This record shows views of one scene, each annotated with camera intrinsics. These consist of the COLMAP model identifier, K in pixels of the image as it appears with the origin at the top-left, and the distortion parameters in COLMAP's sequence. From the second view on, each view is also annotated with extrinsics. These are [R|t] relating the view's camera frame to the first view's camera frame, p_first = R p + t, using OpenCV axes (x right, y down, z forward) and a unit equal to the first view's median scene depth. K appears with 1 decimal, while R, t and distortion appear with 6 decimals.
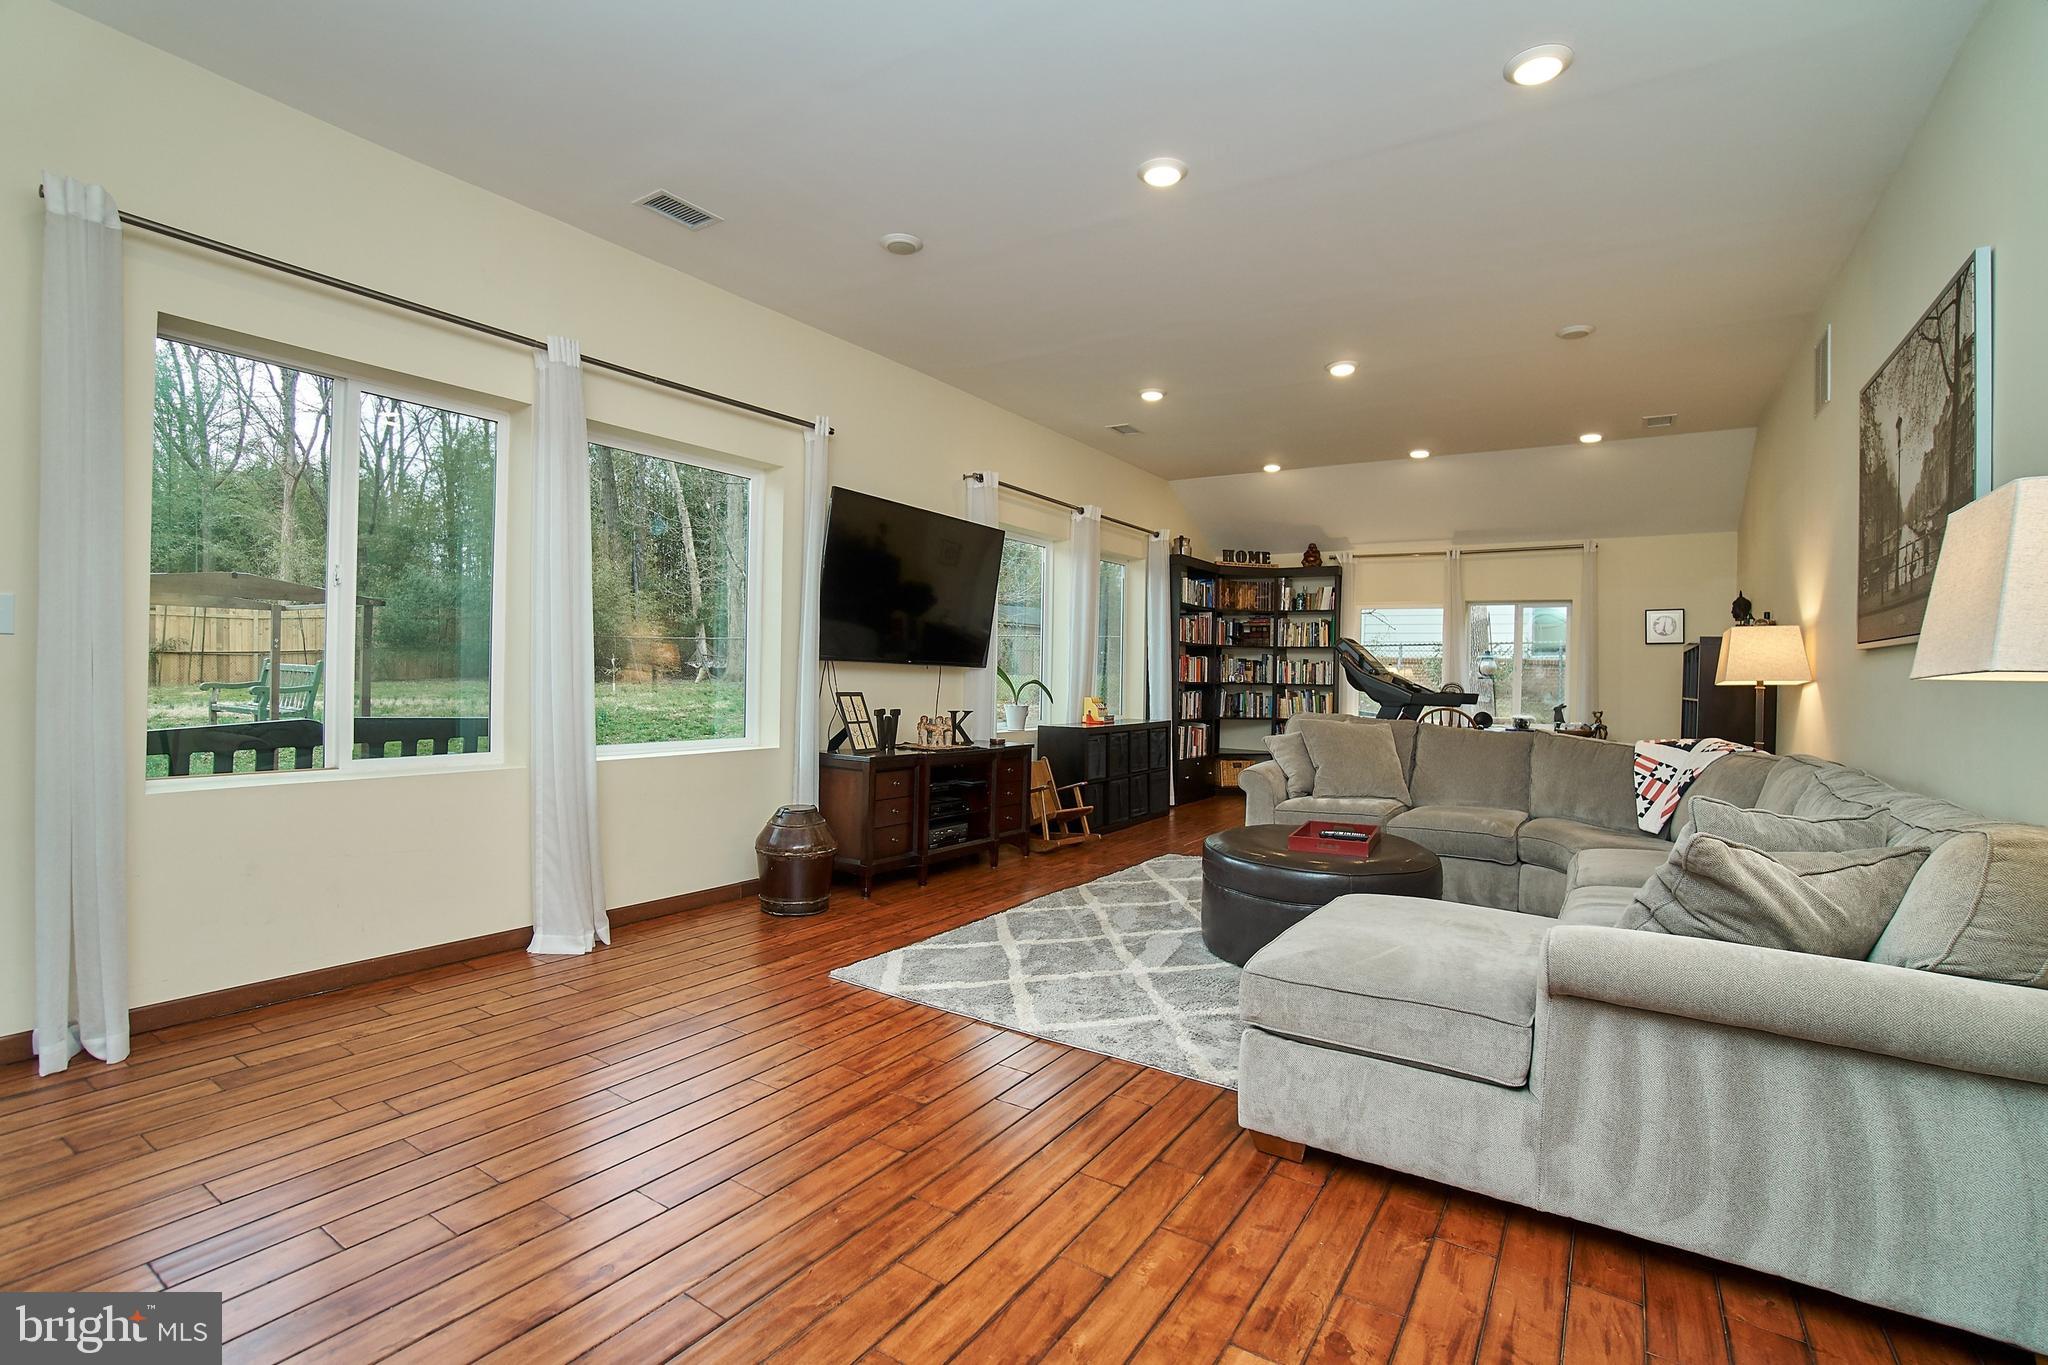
lens RADIAL K [[938.4, 0, 1024.0], [0, 938.4, 682.5], [0, 0, 1]] dist [-0.052023, -0.000310]
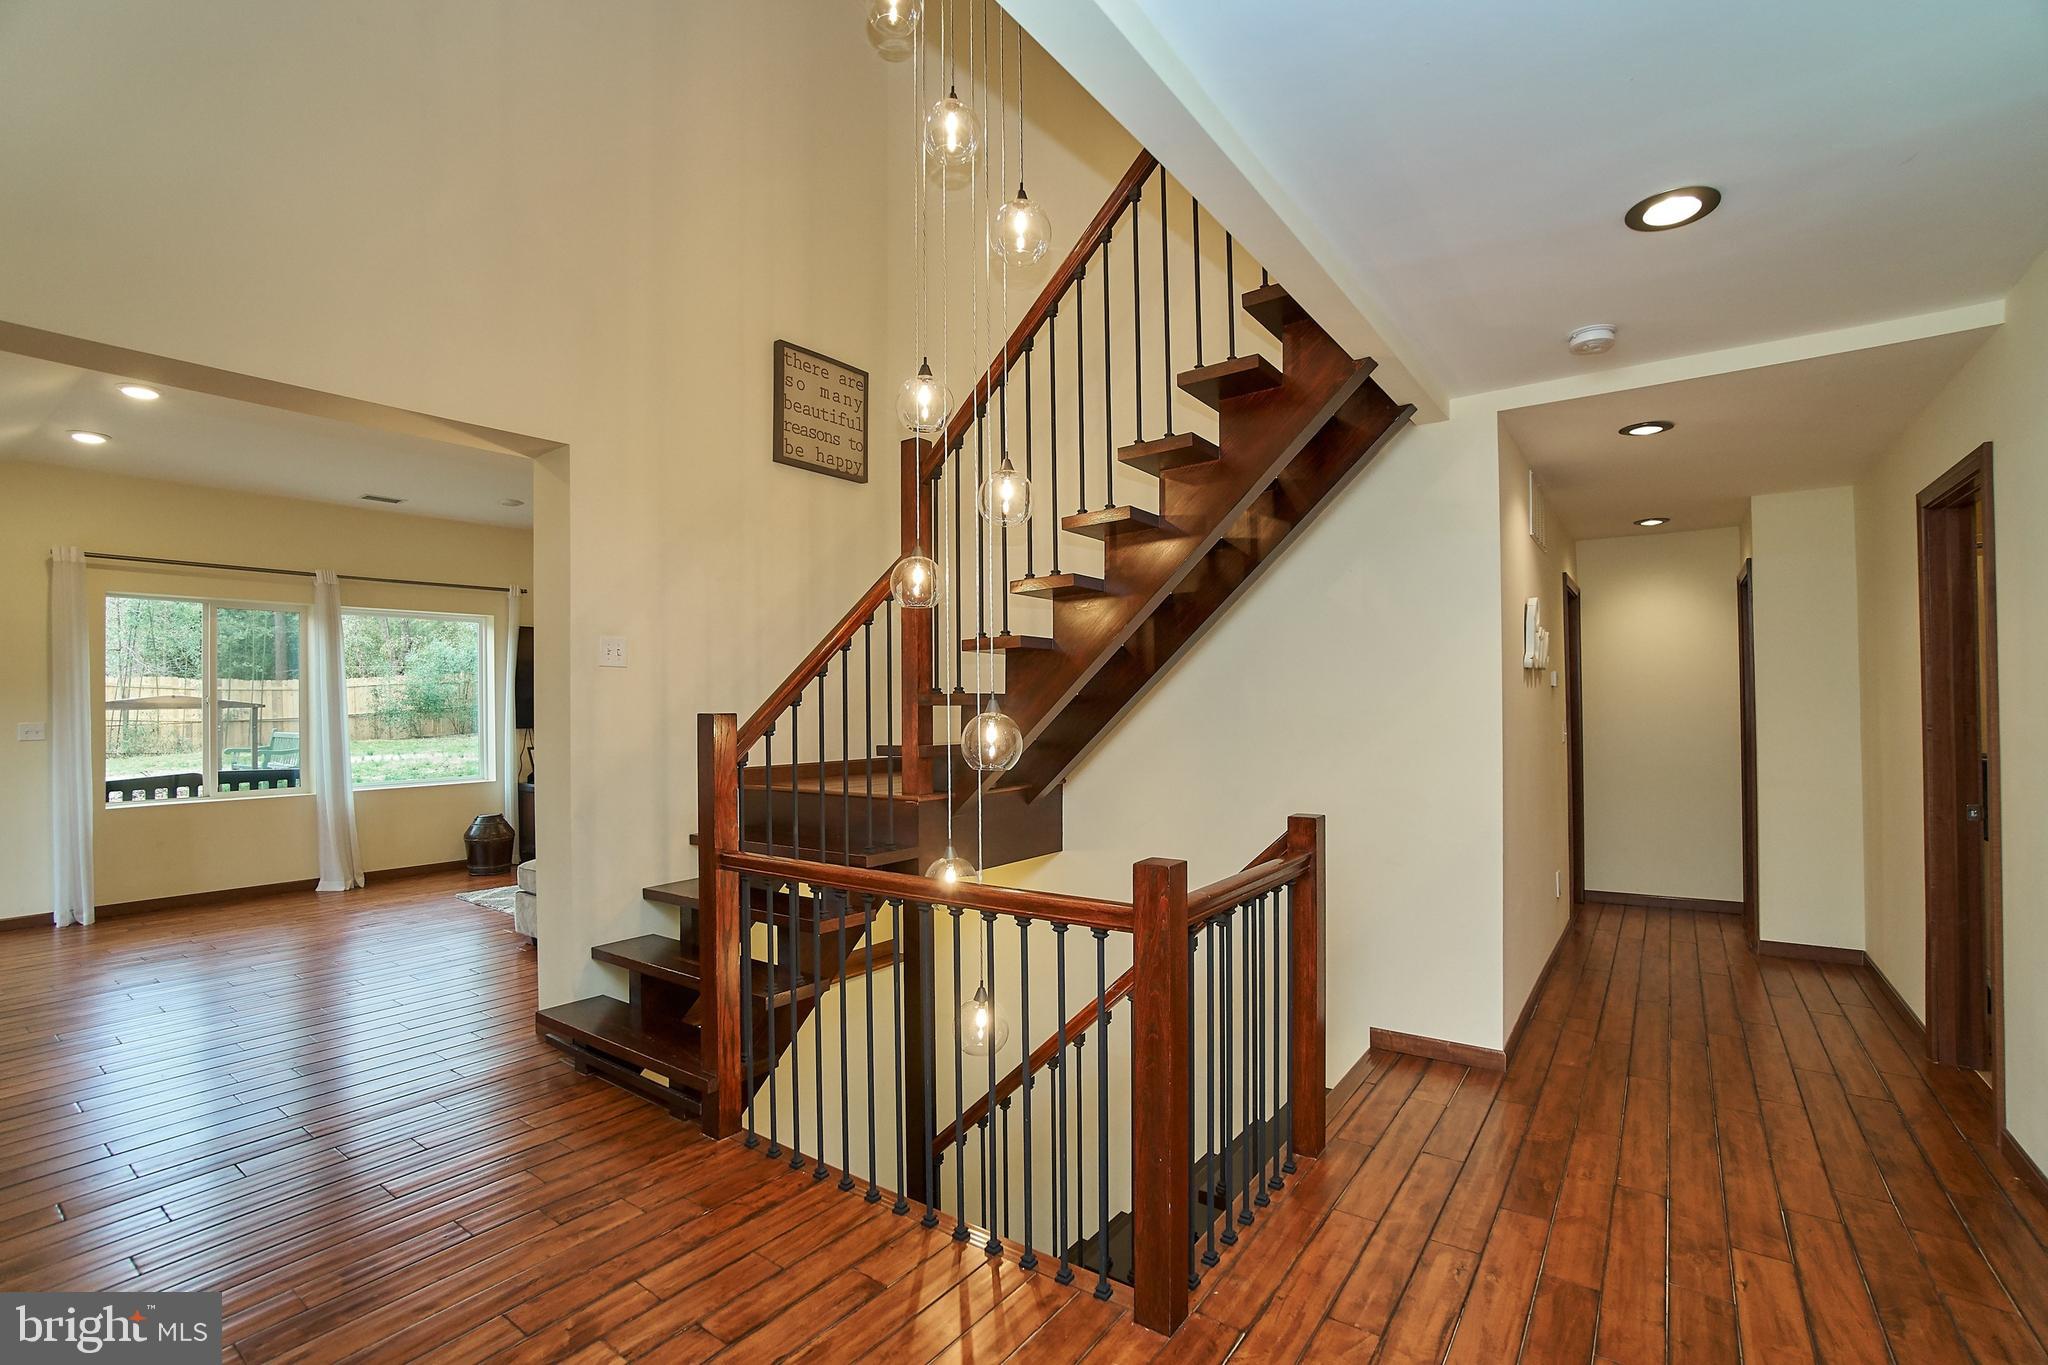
lens RADIAL K [[910.2, 0, 1024.0], [0, 910.2, 682.5], [0, 0, 1]] dist [-0.044297, 0.000333]
pose [[0.998004, -0.042906, -0.046337, 1.029033], [0.041362, 0.998574, -0.033764, -0.015821], [0.047719, 0.031780, 0.998355, -0.771072]]
